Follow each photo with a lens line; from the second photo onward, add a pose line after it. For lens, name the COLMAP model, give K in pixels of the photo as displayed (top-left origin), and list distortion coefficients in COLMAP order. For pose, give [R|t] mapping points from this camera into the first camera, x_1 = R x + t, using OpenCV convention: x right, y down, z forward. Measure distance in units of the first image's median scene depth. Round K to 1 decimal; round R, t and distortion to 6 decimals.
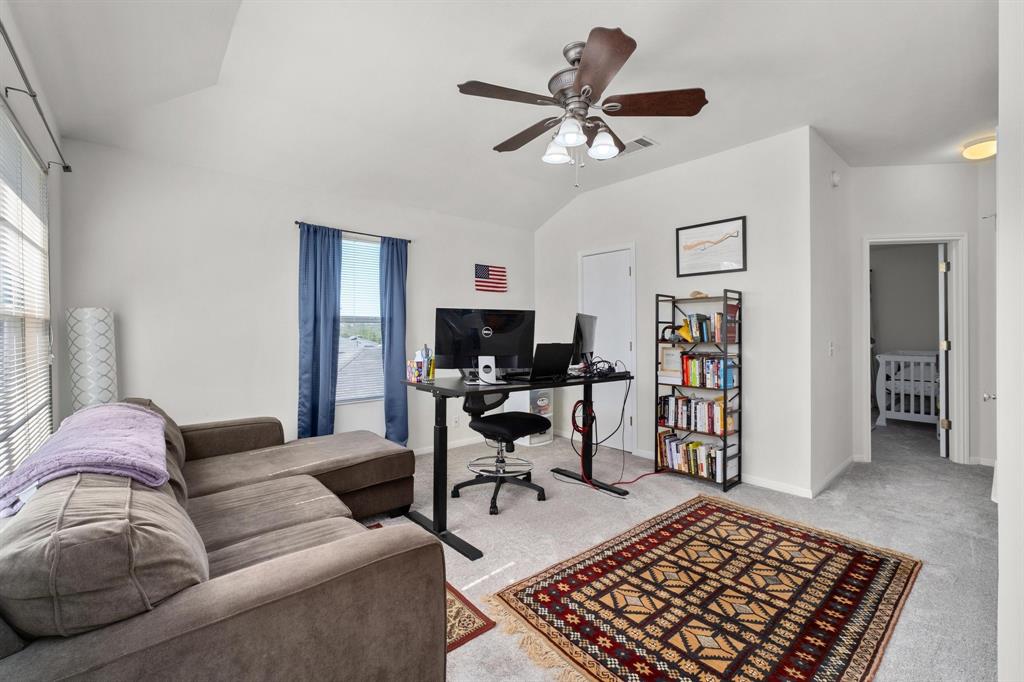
lens RADIAL K [[433.2, 0, 515.9], [0, 433.2, 328.5], [0, 0, 1]] dist [-0.016493, 0.000191]
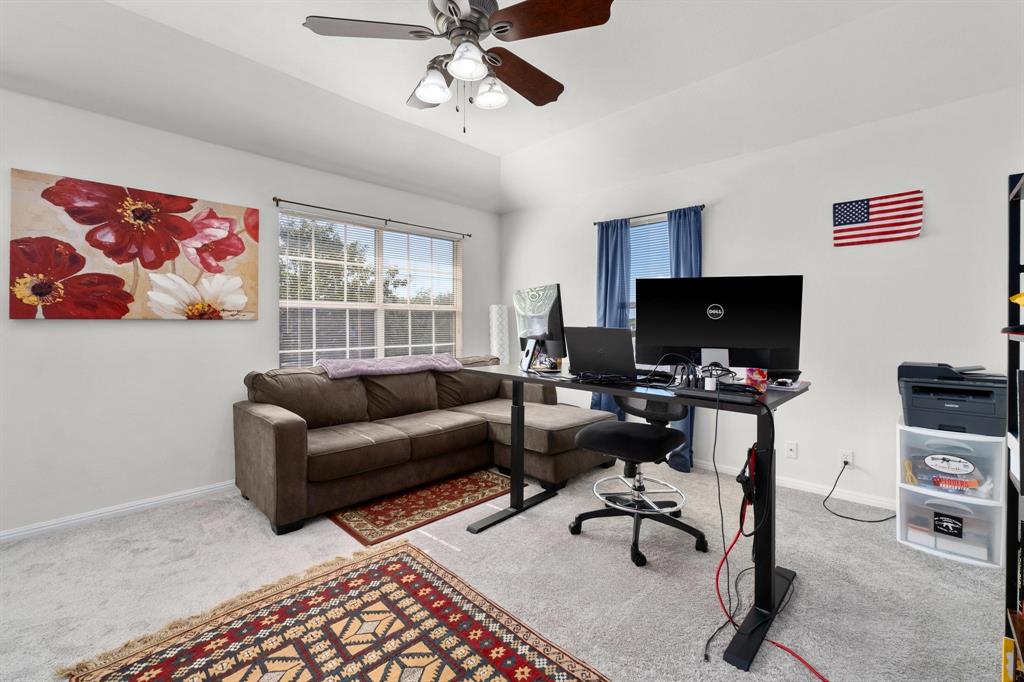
lens RADIAL K [[433.2, 0, 515.9], [0, 433.2, 328.5], [0, 0, 1]] dist [-0.016493, 0.000191]
pose [[0.085925, 0.005682, -0.996285, 1.087653], [0.001953, 0.999981, 0.005871, 0.048918], [0.996300, -0.002450, 0.085912, 1.177127]]
